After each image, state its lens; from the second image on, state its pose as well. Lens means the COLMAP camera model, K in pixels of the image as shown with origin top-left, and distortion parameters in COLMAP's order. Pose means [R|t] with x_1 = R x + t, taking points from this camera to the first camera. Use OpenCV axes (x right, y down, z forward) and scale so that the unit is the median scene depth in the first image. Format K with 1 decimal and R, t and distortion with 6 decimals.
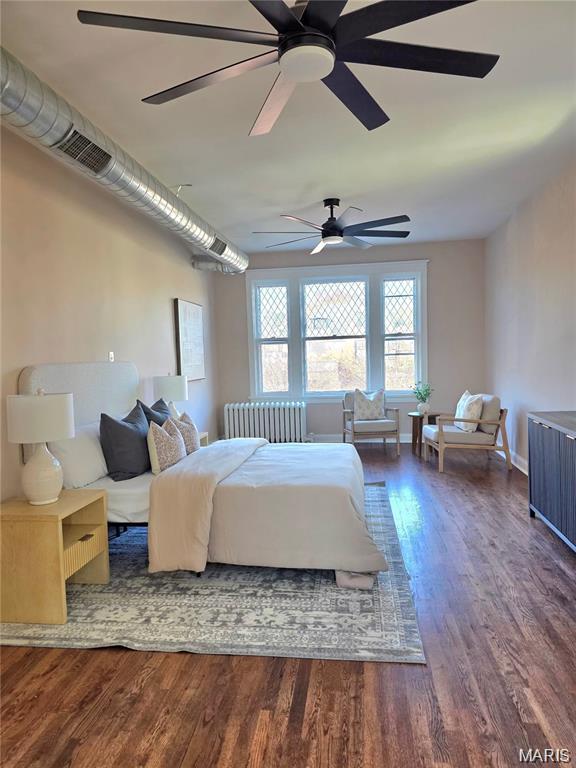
lens RADIAL K [[509.2, 0, 288.0], [0, 509.2, 384.0], [0, 0, 1]] dist [0.049179, -0.043876]
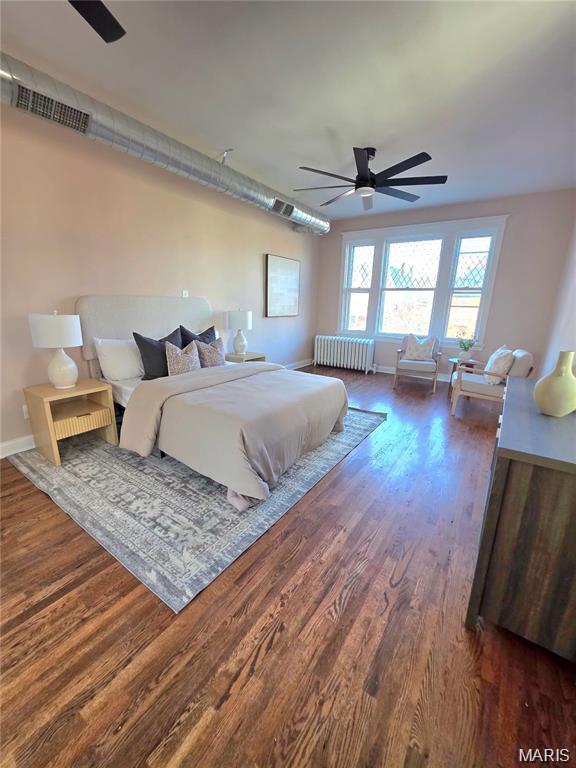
lens RADIAL K [[308.1, 0, 288.0], [0, 308.1, 384.0], [0, 0, 1]] dist [0.001400, 0.000014]
pose [[0.892070, 0.166752, -0.420007, 0.319655], [-0.077894, 0.972257, 0.220566, -0.019605], [0.445134, -0.164044, 0.880310, 0.323084]]
